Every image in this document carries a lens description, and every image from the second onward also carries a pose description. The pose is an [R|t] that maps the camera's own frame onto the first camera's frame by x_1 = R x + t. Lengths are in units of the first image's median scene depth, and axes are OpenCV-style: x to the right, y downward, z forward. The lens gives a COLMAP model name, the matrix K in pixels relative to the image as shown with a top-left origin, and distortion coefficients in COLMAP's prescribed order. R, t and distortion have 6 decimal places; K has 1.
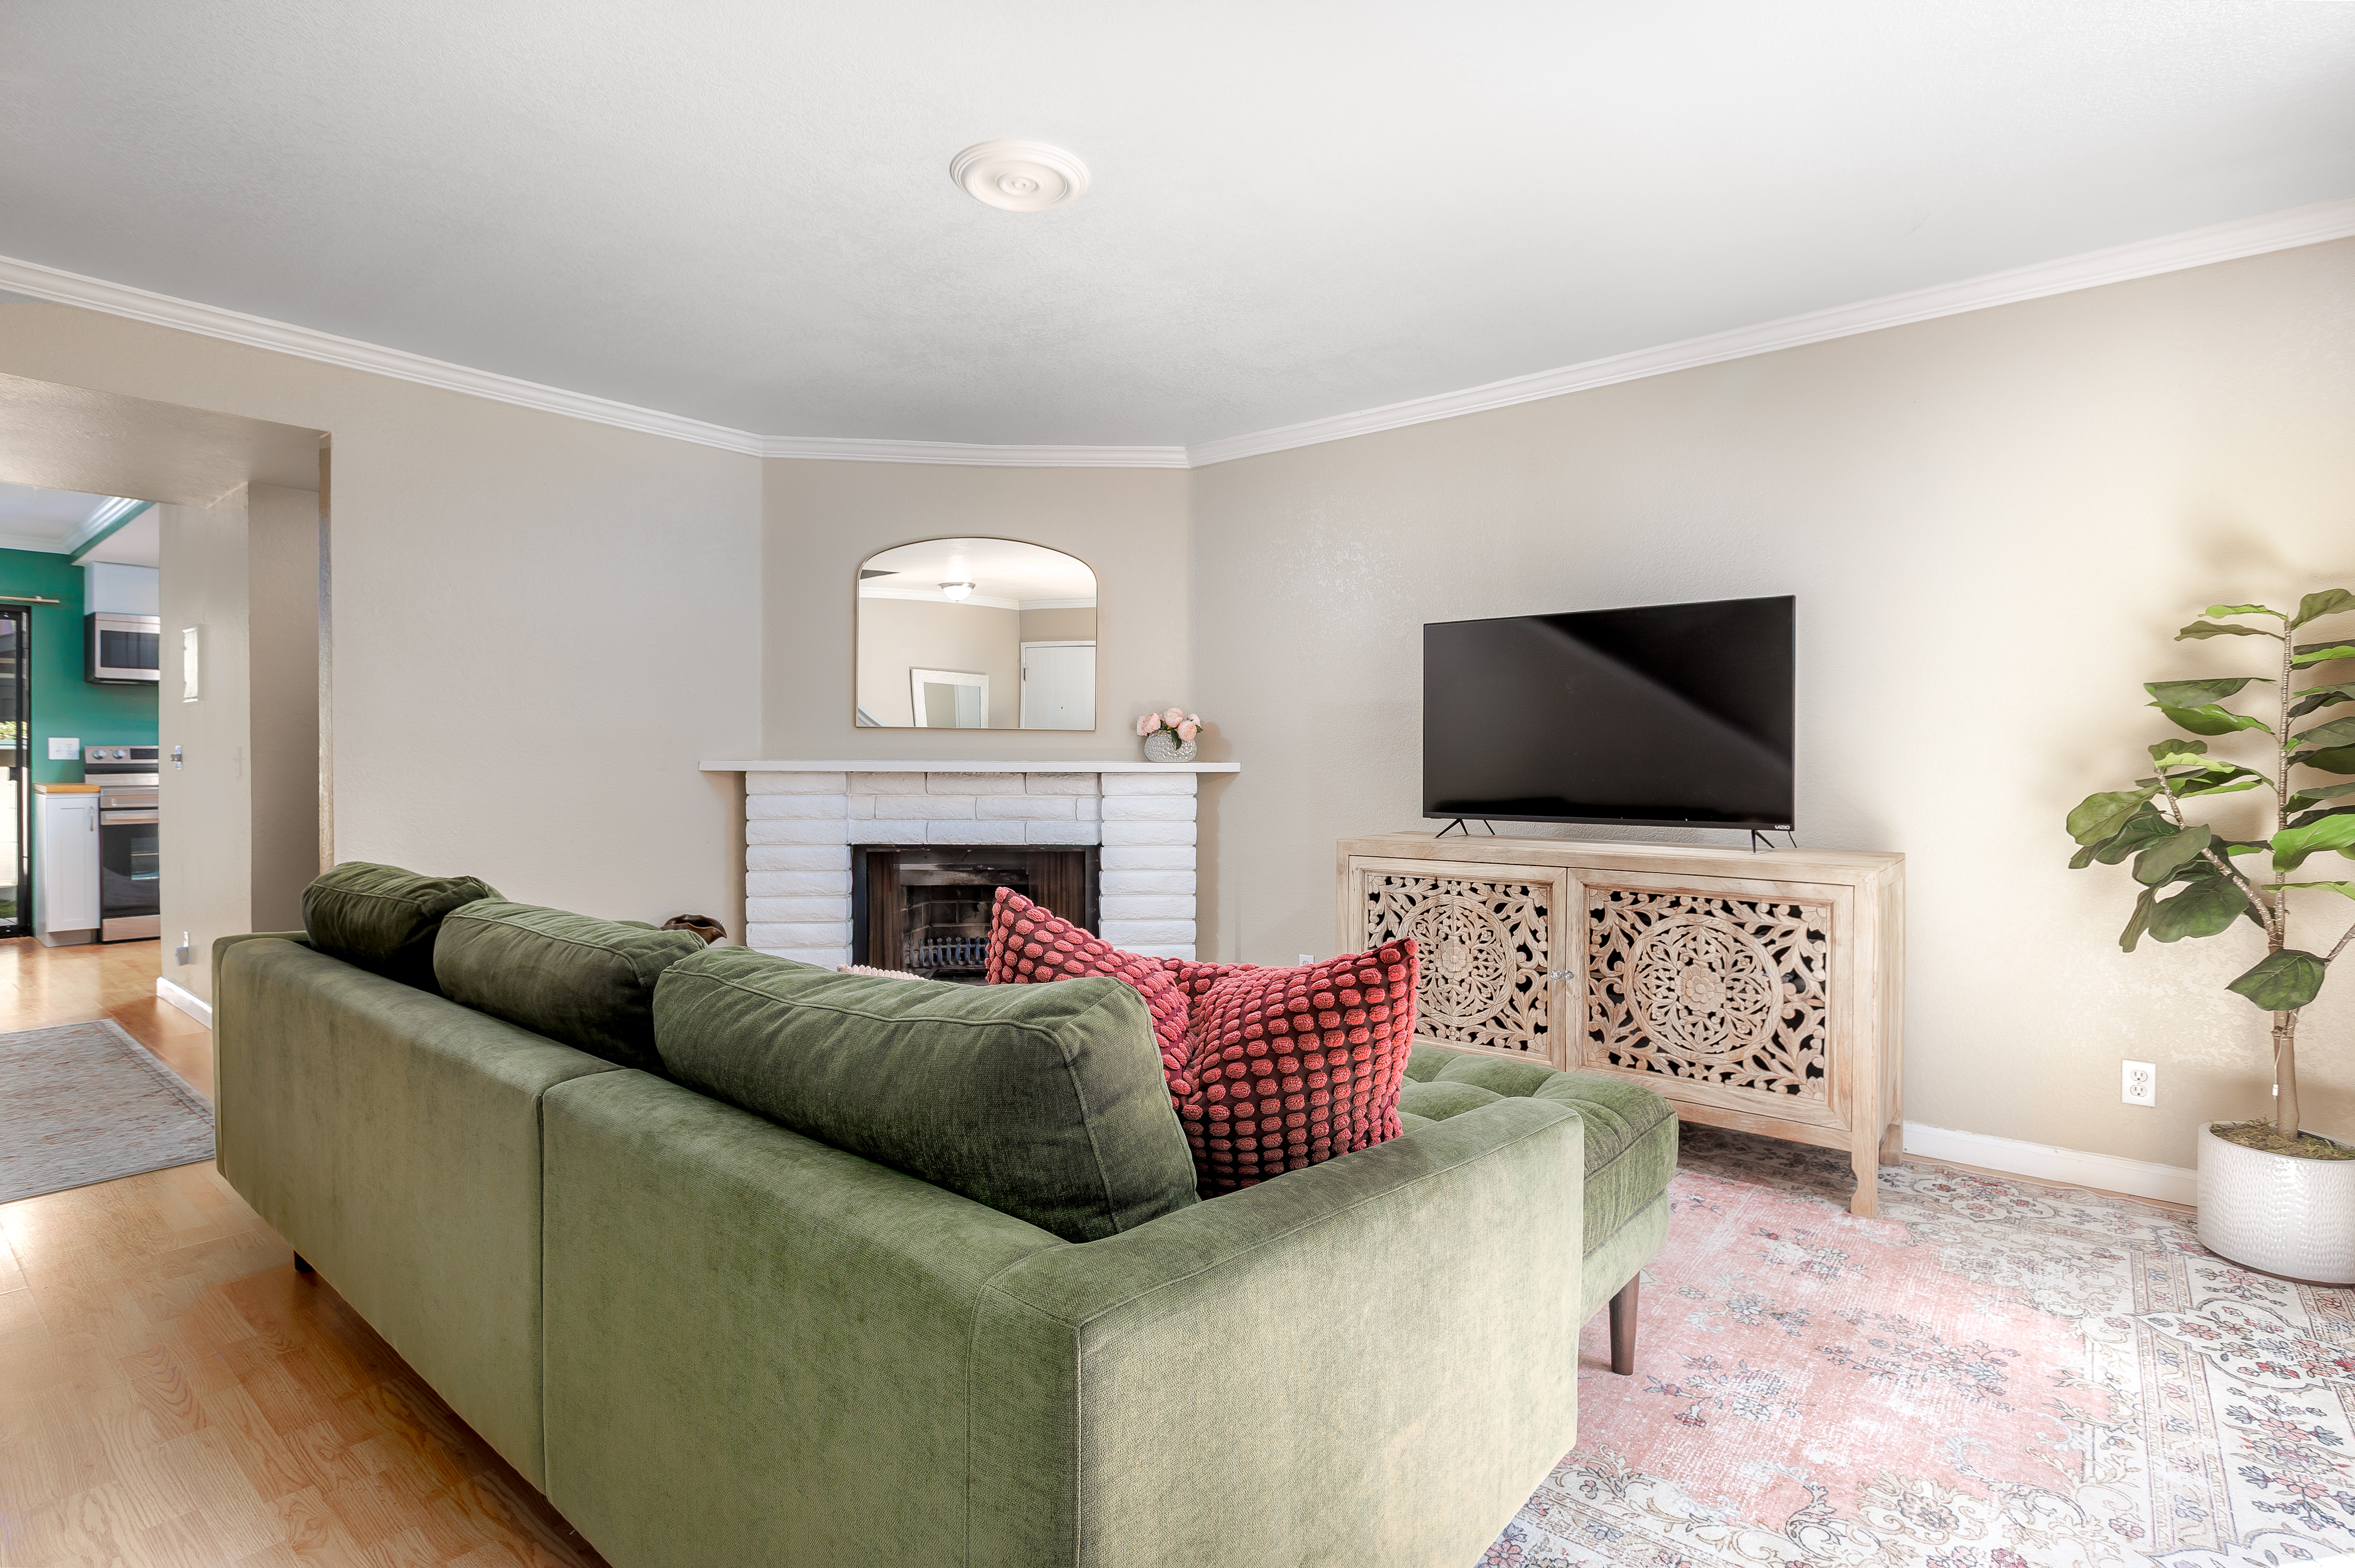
lens RADIAL K [[1154.8, 0, 1177.5], [0, 1154.8, 784.0], [0, 0, 1]] dist [-0.002324, 0.000117]
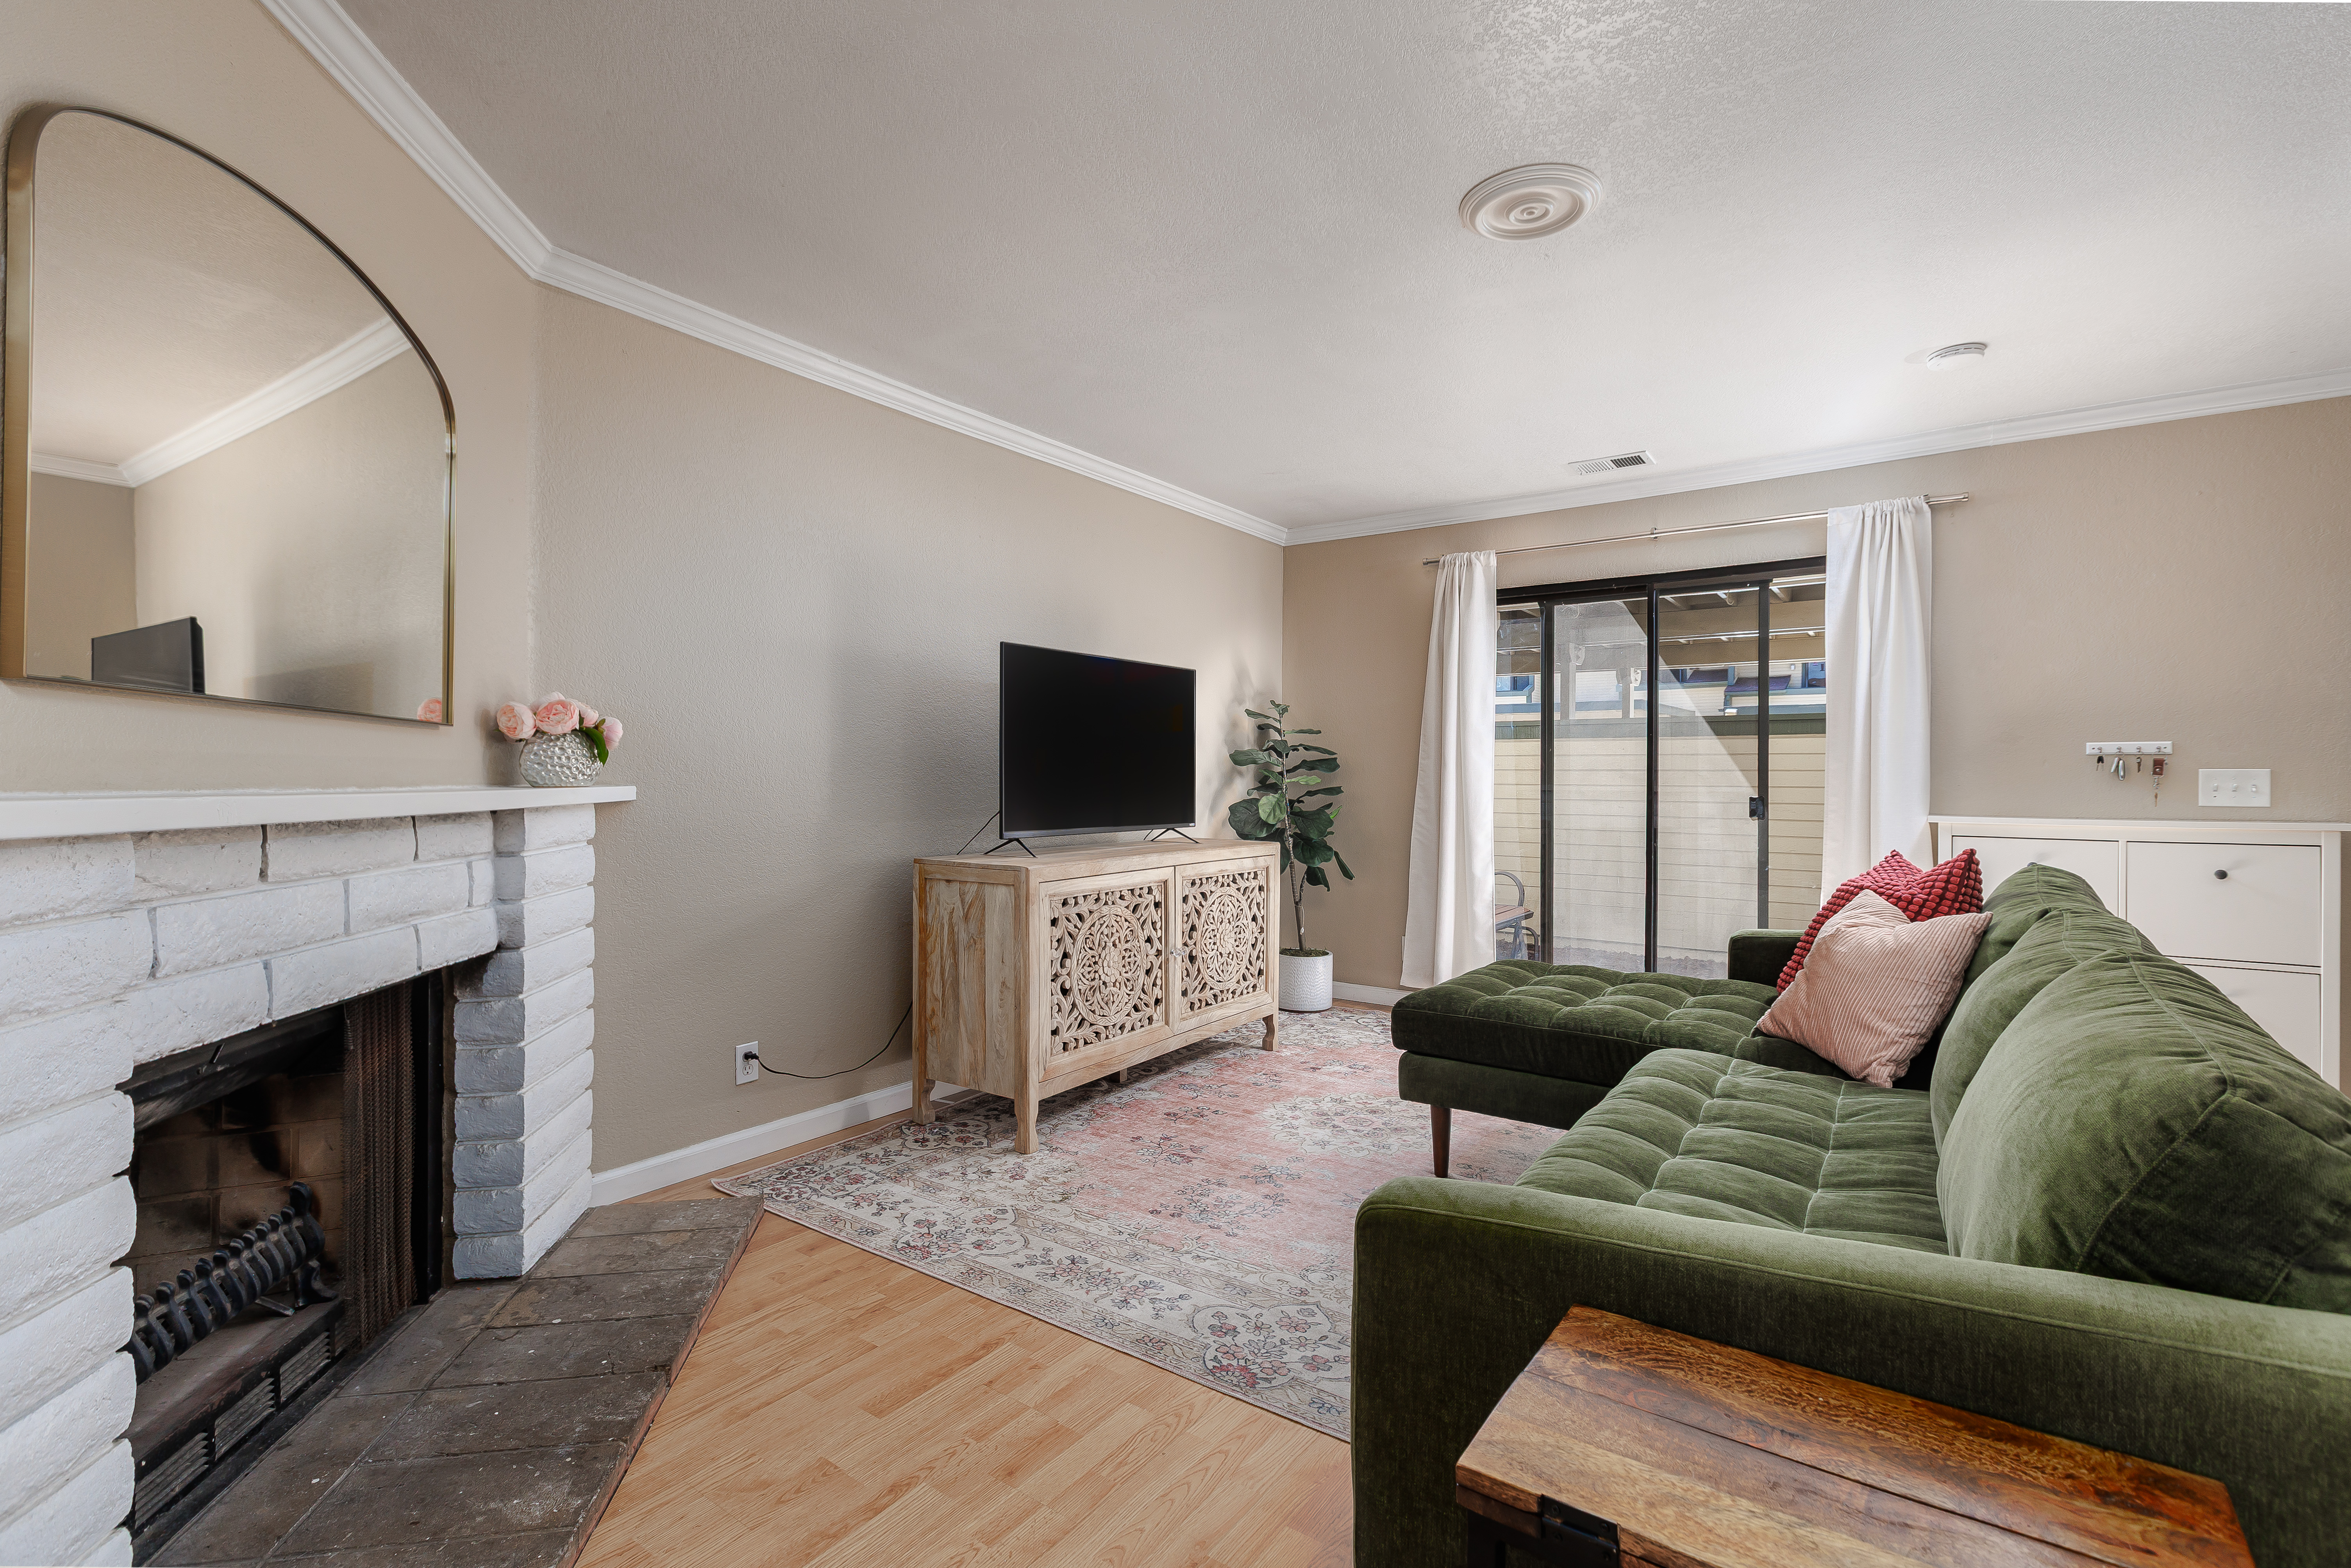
lens RADIAL K [[1090.1, 0, 1175.5], [0, 1090.1, 784.0], [0, 0, 1]] dist [0.000875, -0.000018]
pose [[-0.078100, -0.010609, 0.996889, -0.824374], [0.017267, 0.999779, 0.011992, -0.030685], [-0.996796, 0.018150, -0.077899, 1.059624]]
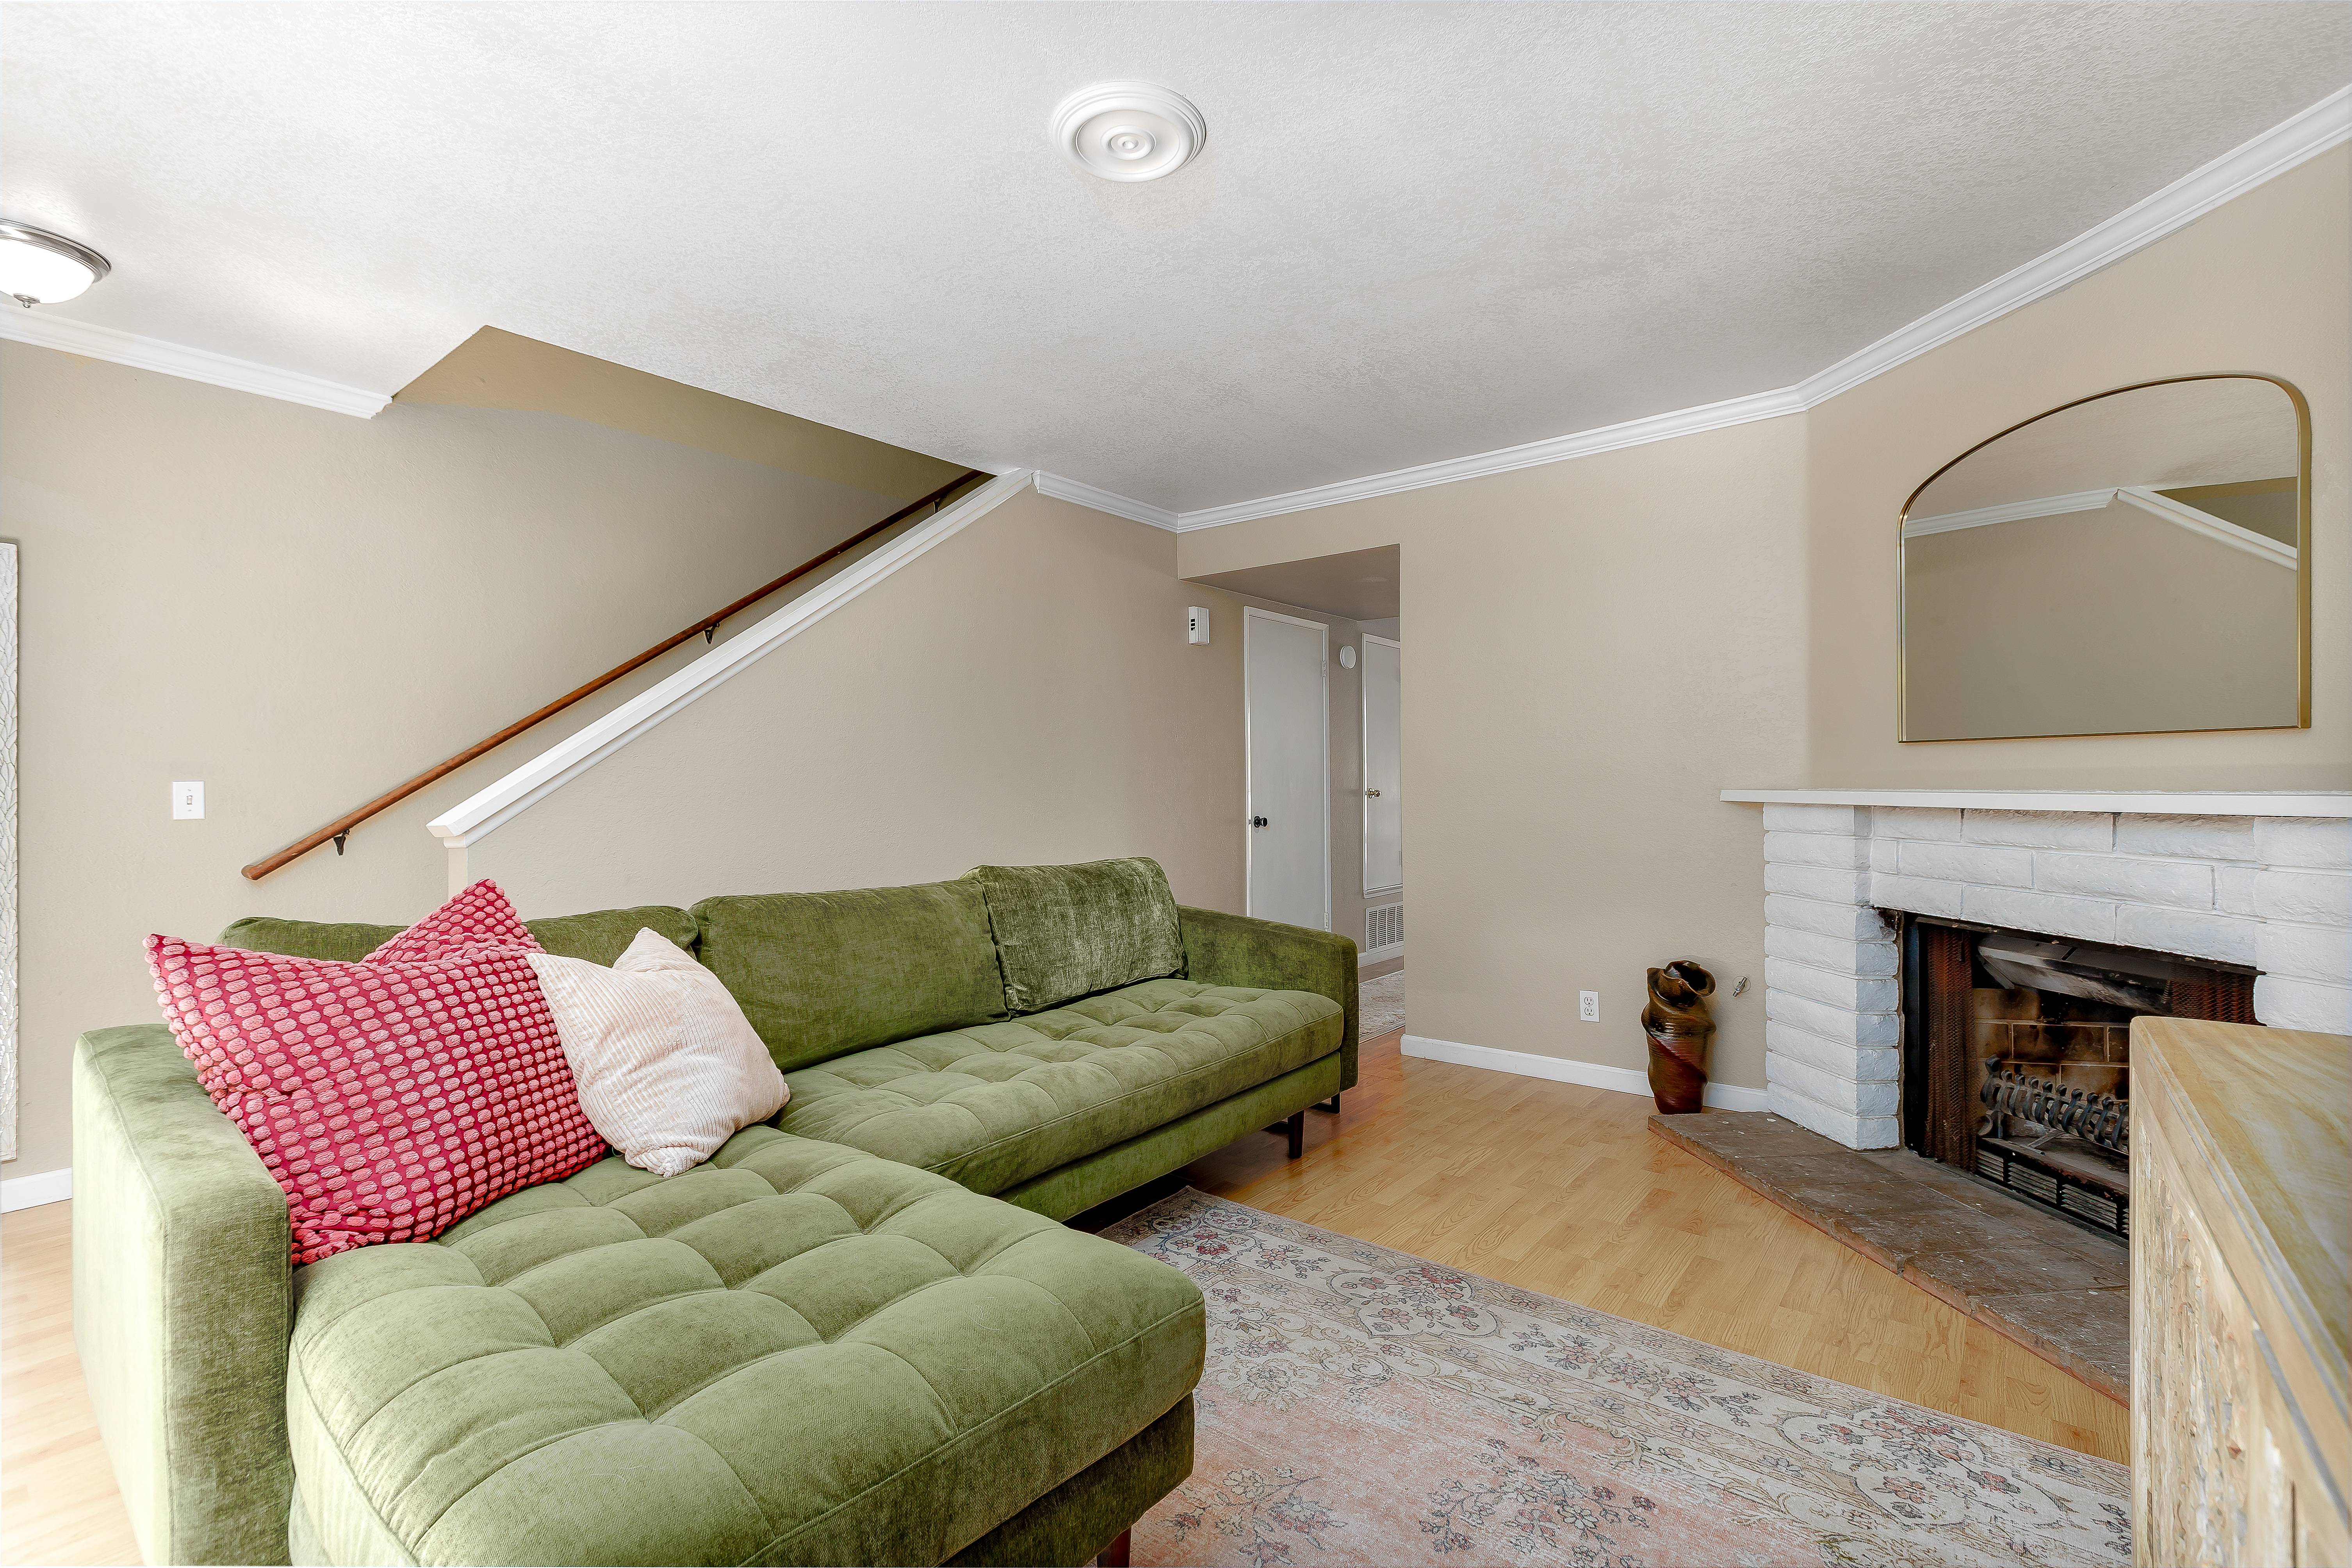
lens RADIAL K [[1042.2, 0, 1176.0], [0, 1042.2, 784.0], [0, 0, 1]] dist [-0.001277, -0.000408]
pose [[0.022200, -0.003506, -0.999747, 0.502185], [-0.018341, 0.999824, -0.003913, -0.019021], [0.999585, 0.018423, 0.022131, 0.779740]]
